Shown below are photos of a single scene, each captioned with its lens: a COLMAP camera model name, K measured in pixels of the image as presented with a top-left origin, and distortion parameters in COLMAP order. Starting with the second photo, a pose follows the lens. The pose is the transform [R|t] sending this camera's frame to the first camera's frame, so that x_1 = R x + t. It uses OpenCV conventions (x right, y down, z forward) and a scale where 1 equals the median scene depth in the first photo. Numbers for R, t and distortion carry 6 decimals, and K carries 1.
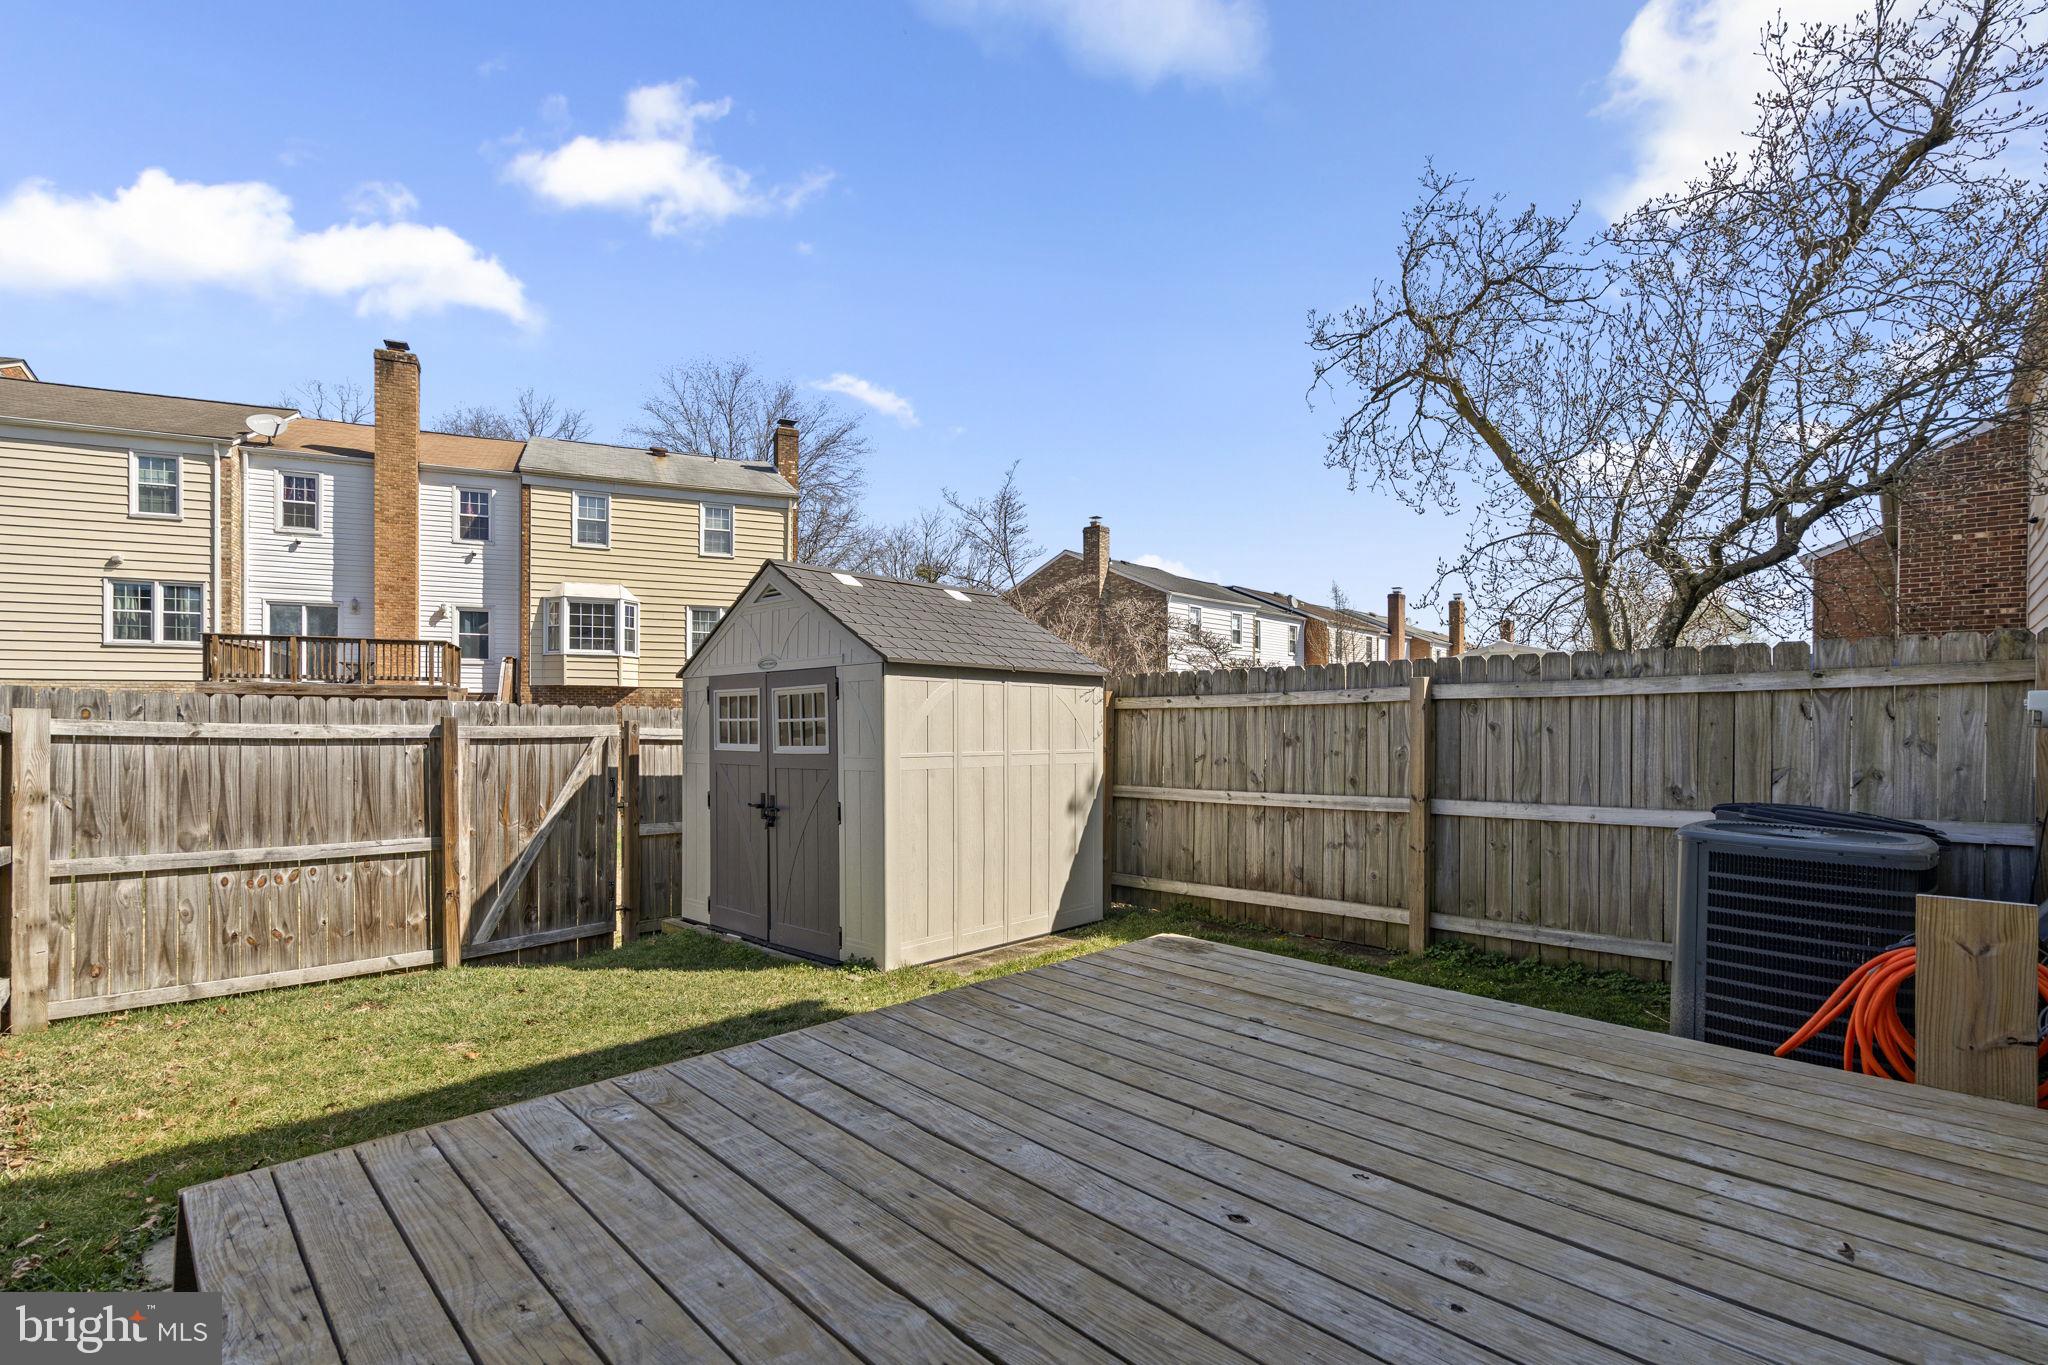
lens RADIAL K [[955.1, 0, 1033.4], [0, 955.1, 722.9], [0, 0, 1]] dist [0.000223, 0.000337]
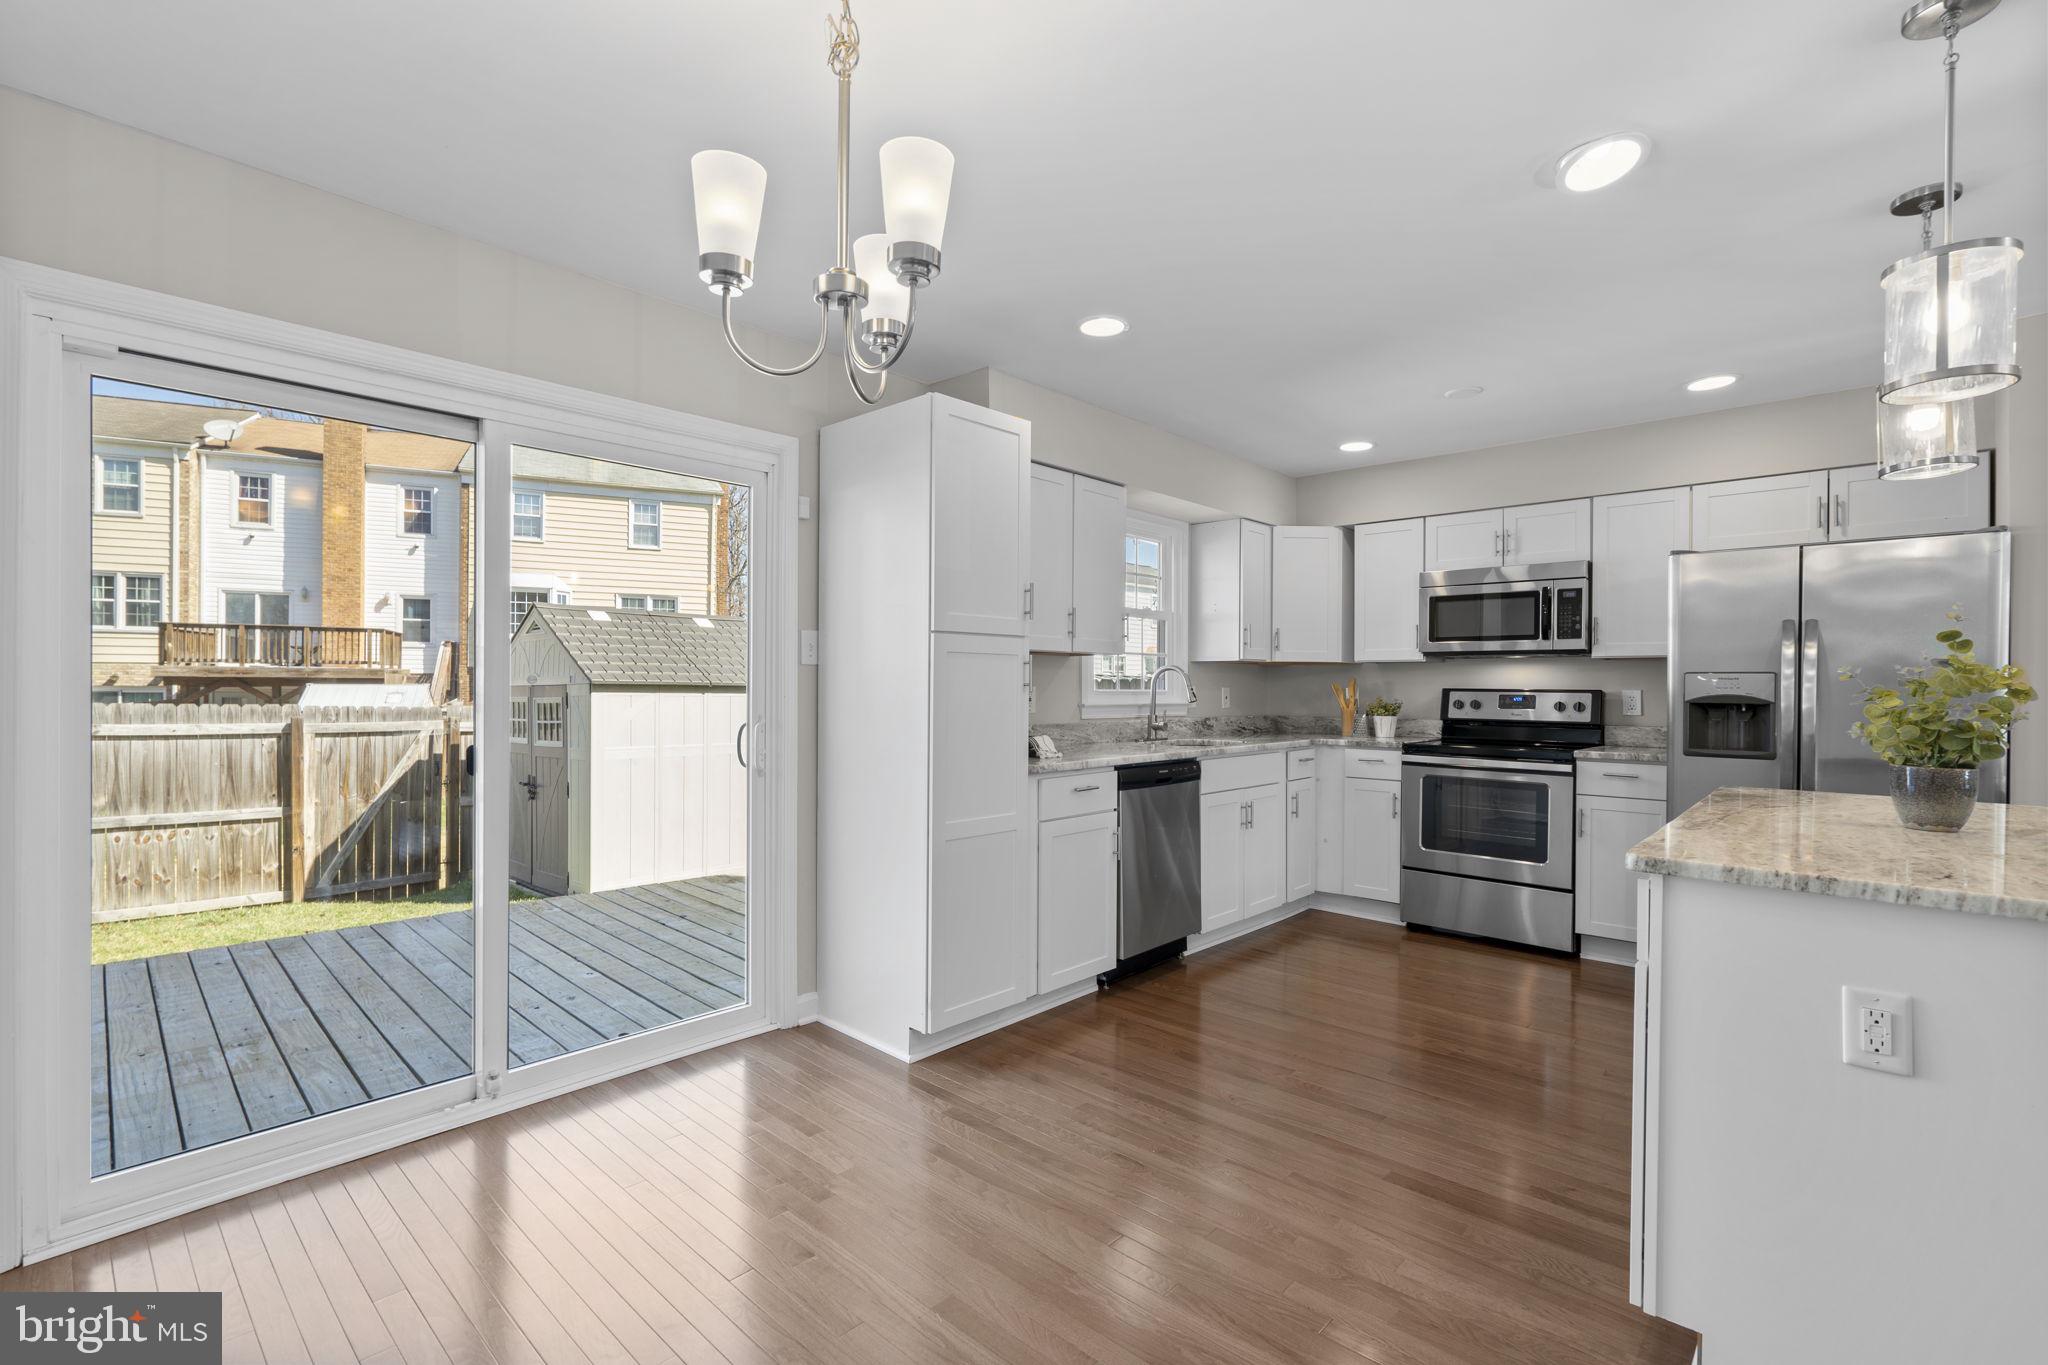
lens RADIAL K [[925.0, 0, 1016.1], [0, 925.0, 692.6], [0, 0, 1]] dist [-0.000538, 0.000322]
pose [[0.999859, 0.003829, 0.016359, 0.349021], [-0.003781, 0.999989, -0.002917, -0.037964], [-0.016370, 0.002855, 0.999862, -0.291389]]
